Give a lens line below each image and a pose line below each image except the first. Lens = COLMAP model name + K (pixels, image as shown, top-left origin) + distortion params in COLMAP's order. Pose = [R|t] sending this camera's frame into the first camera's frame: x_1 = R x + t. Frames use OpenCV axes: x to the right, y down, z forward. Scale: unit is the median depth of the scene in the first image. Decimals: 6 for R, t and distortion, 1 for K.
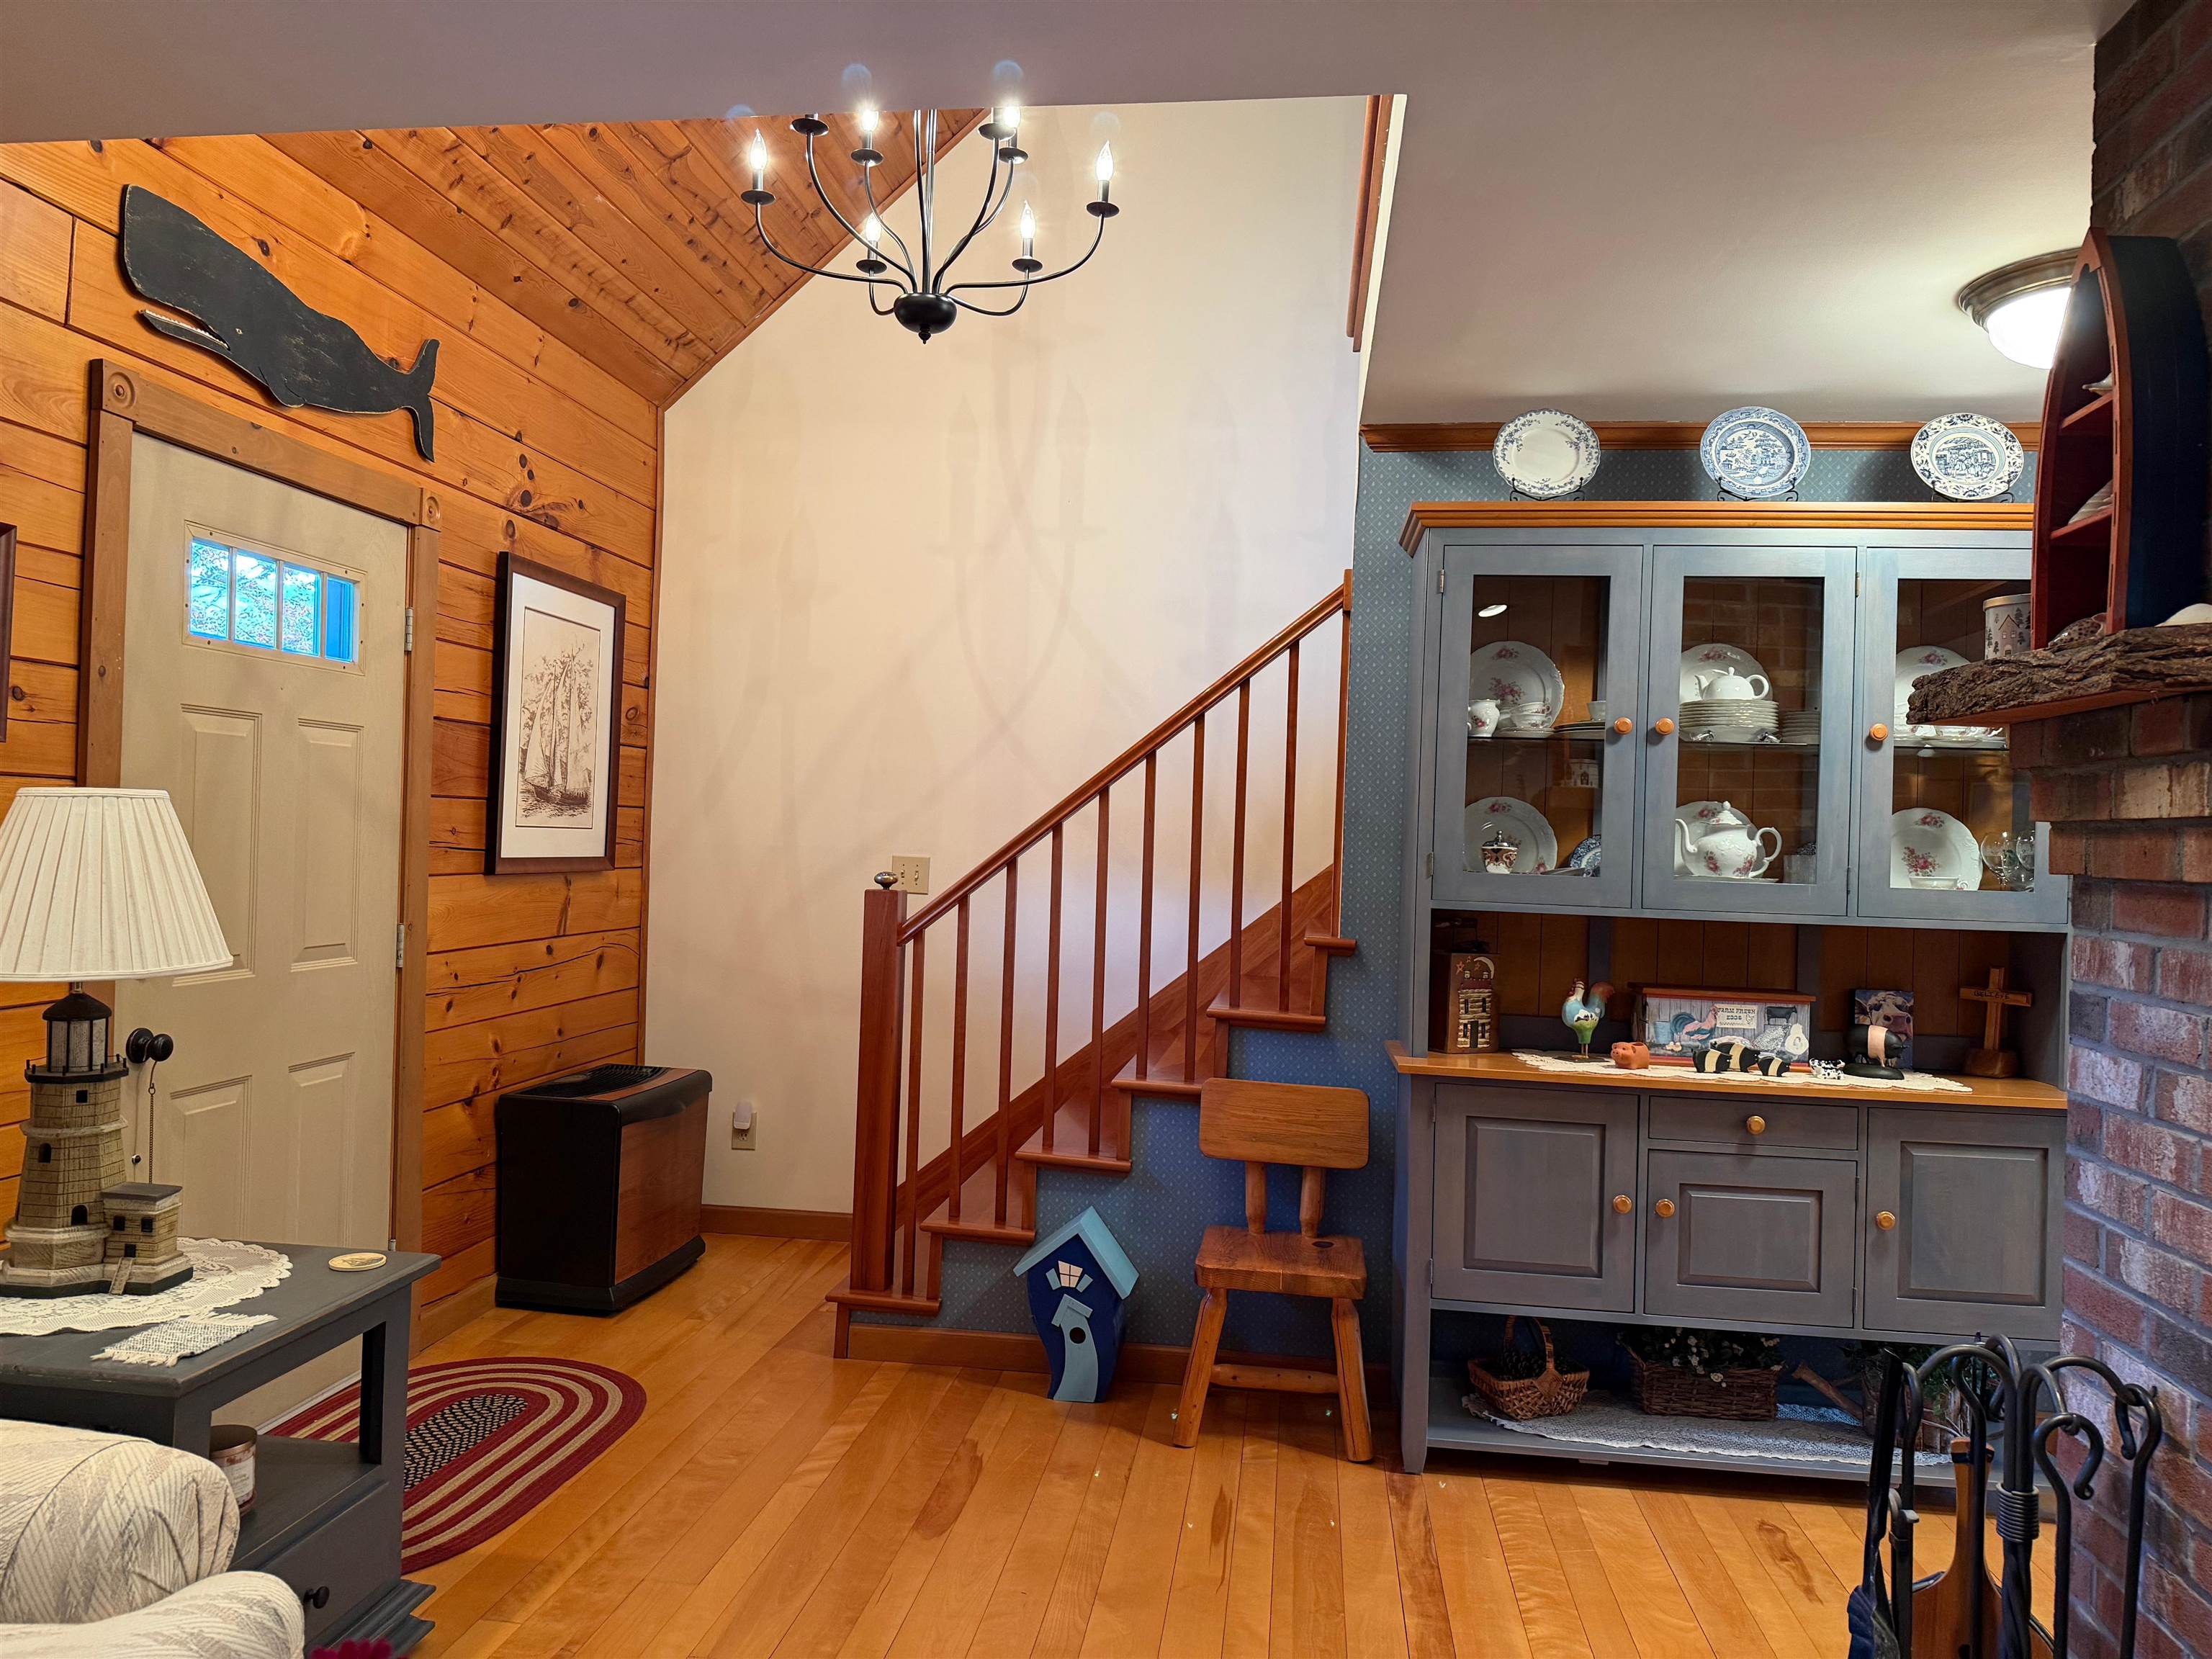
lens RADIAL K [[1574.8, 0, 1100.8], [0, 1574.8, 828.7], [0, 0, 1]] dist [0.054012, -0.074025]
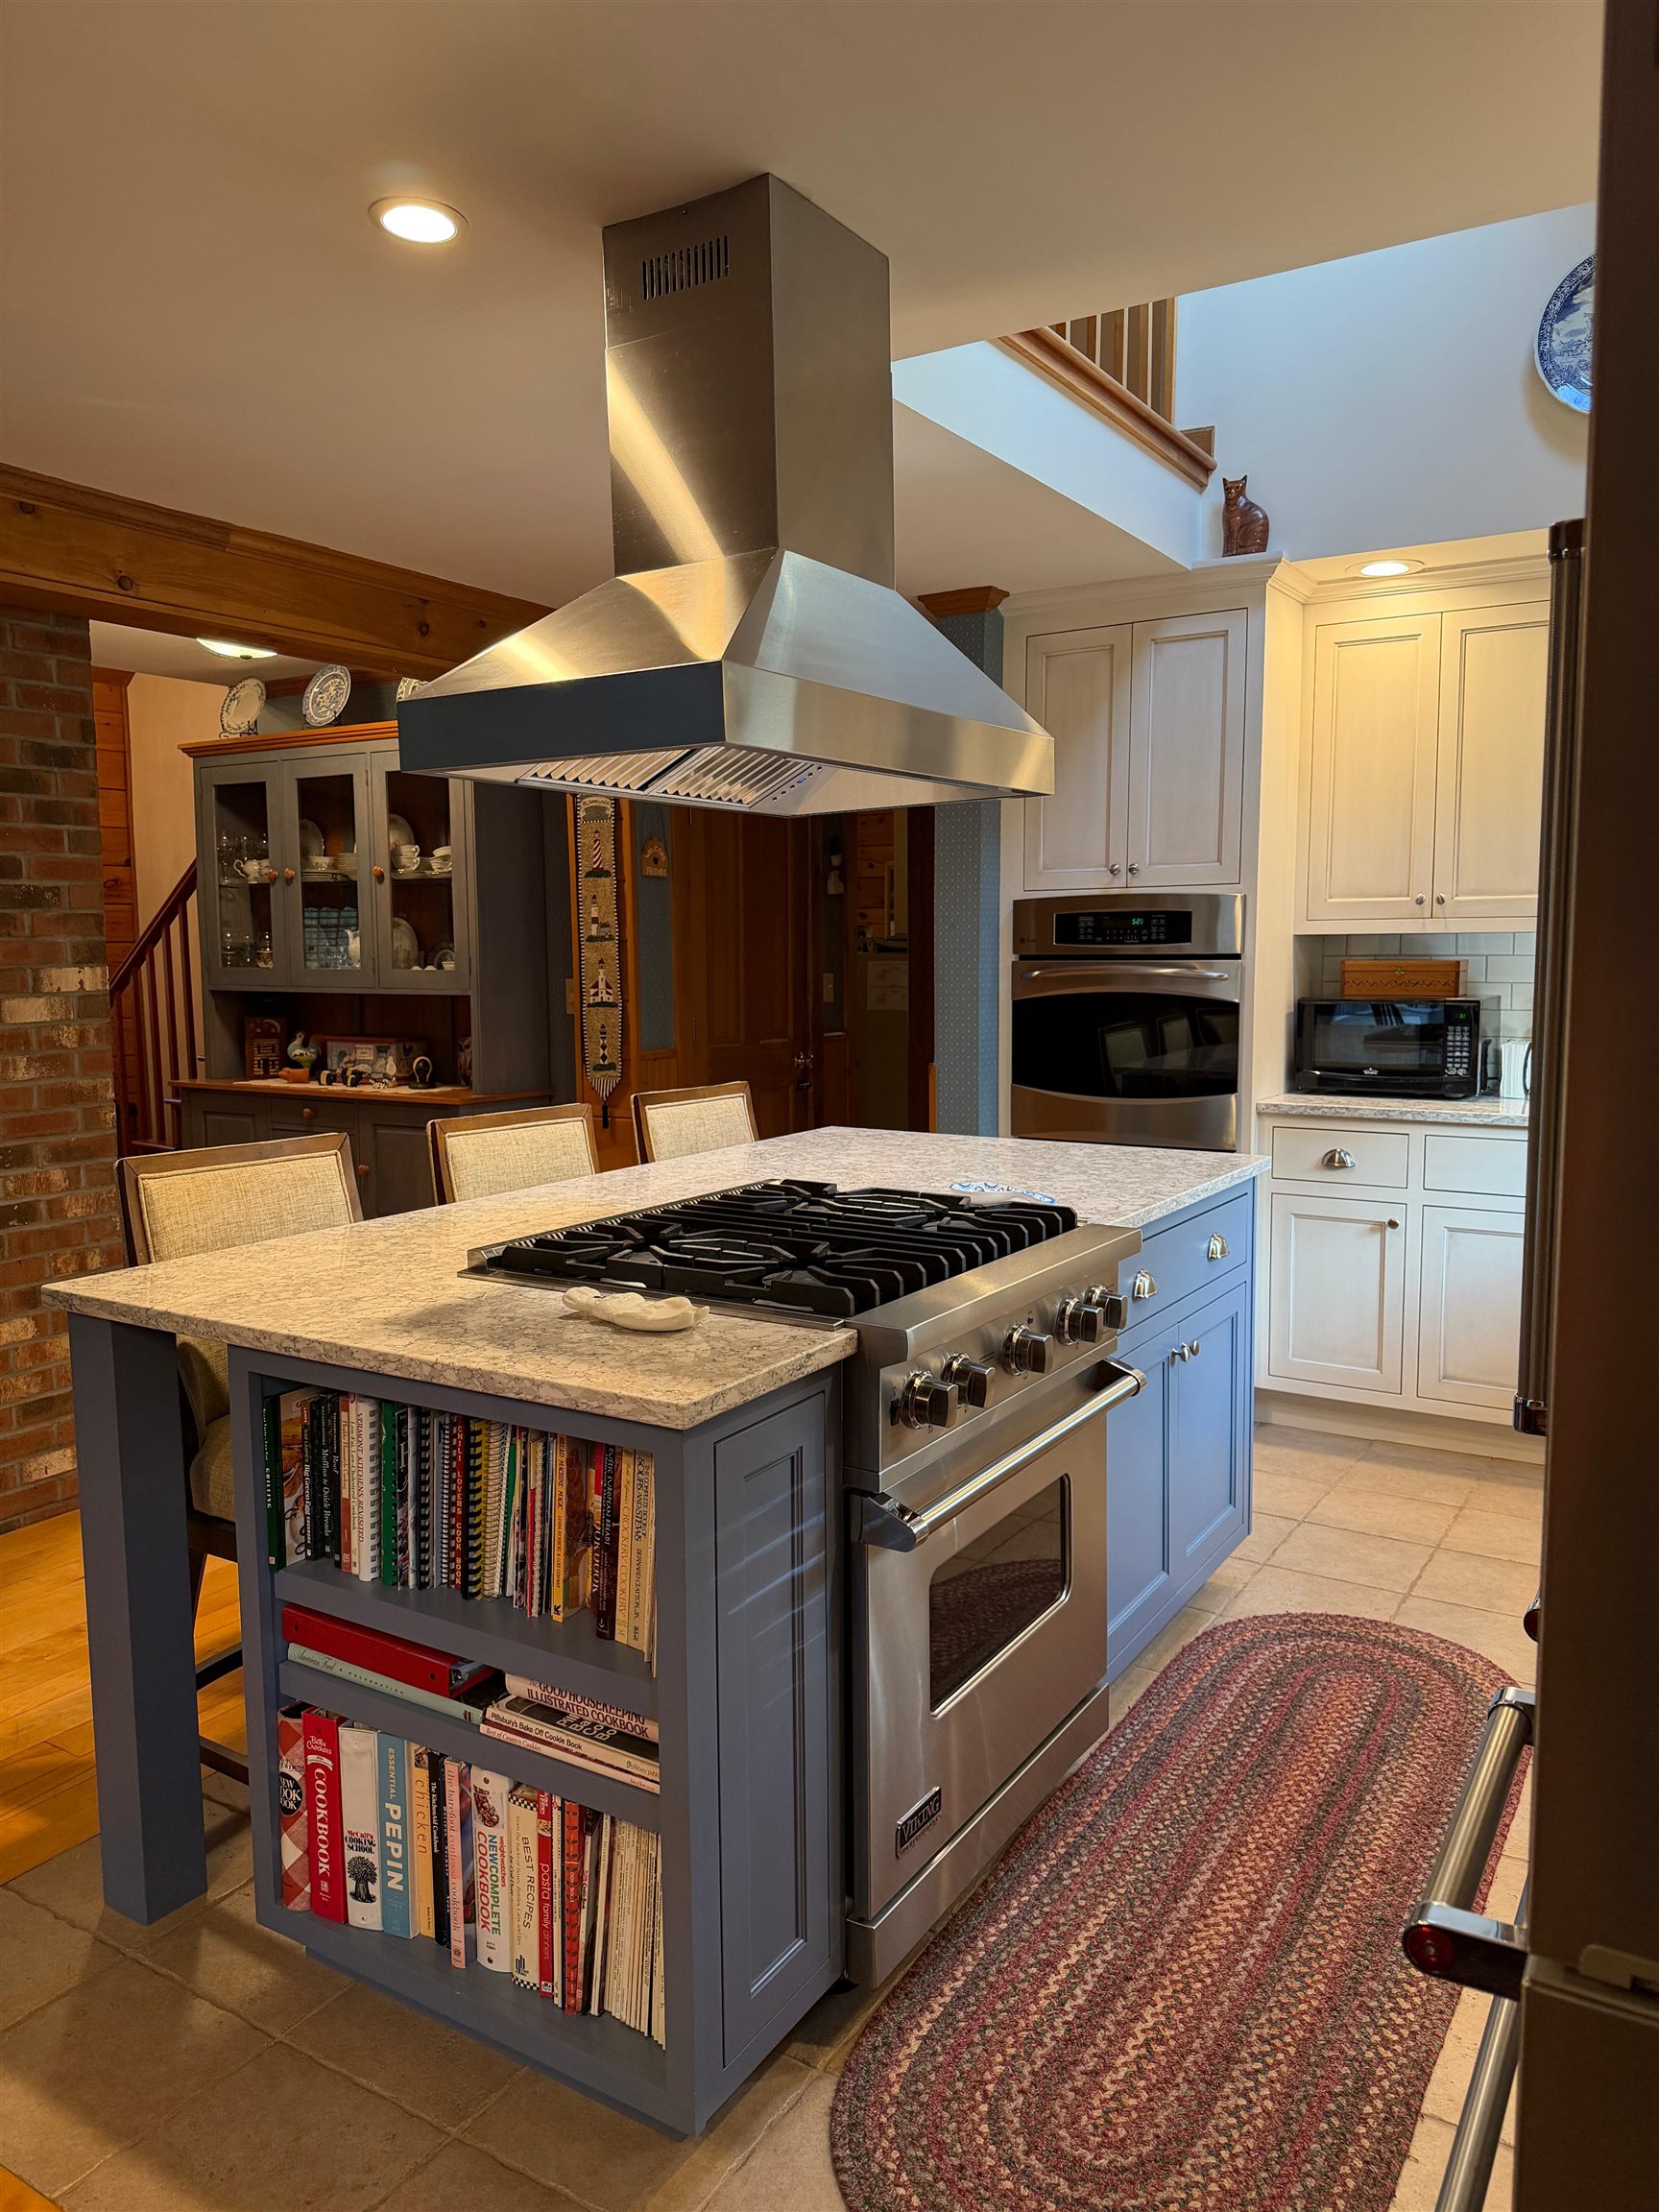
lens RADIAL K [[1574.8, 0, 828.2], [0, 1574.8, 1106.3], [0, 0, 1]] dist [0.054012, -0.074025]
pose [[0.914379, 0.004231, -0.404837, 1.467701], [0.040403, 0.994000, 0.101644, 0.028179], [0.402838, -0.109298, 0.908722, -0.272102]]
